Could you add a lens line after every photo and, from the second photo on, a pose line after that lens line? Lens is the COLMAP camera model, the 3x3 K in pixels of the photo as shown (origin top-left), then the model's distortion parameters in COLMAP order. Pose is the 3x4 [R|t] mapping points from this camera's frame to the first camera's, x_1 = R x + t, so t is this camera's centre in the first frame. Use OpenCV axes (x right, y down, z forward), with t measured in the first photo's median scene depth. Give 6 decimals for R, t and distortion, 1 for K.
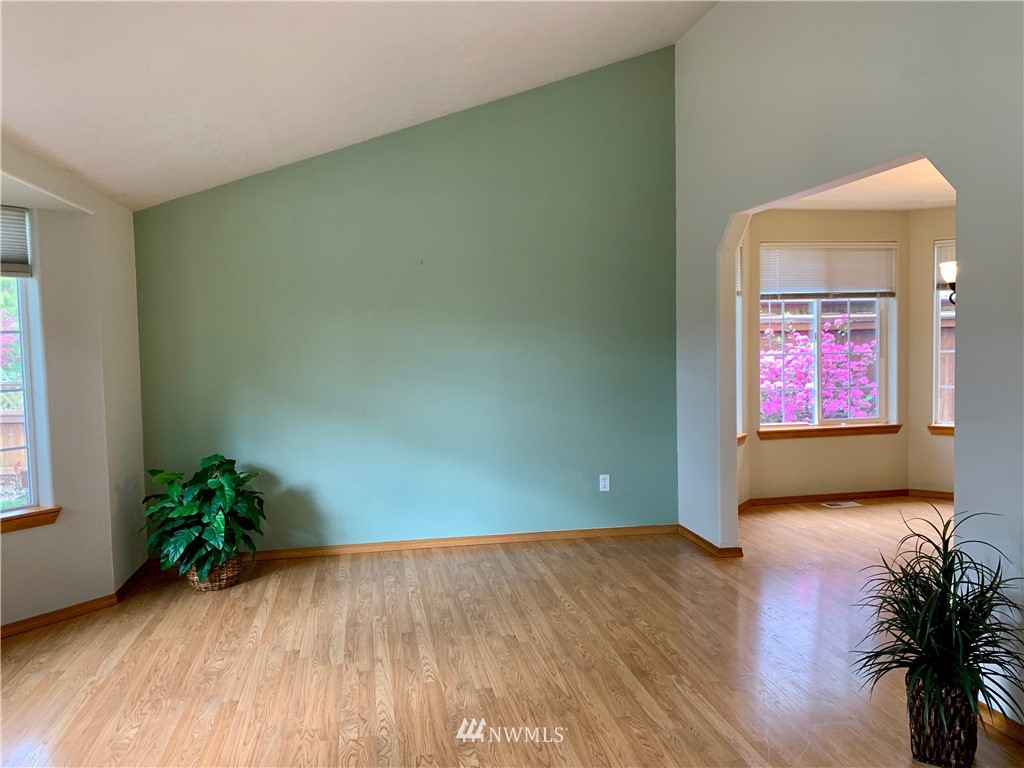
lens RADIAL K [[783.3, 0, 515.7], [0, 783.3, 383.9], [0, 0, 1]] dist [-0.005190, -0.002152]
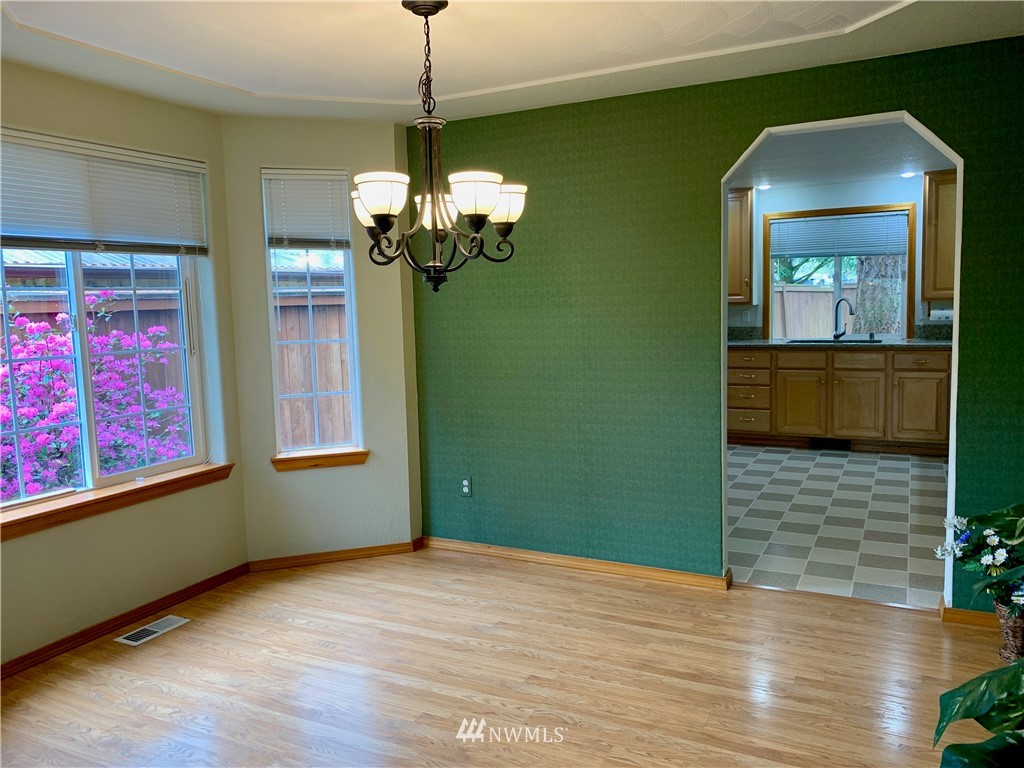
lens RADIAL K [[783.3, 0, 519.0], [0, 783.3, 381.4], [0, 0, 1]] dist [-0.005190, -0.002152]
pose [[0.603598, -0.076709, 0.793590, 0.143384], [0.062163, 0.996859, 0.049077, -0.029229], [-0.794862, 0.019709, 0.606471, 0.442542]]
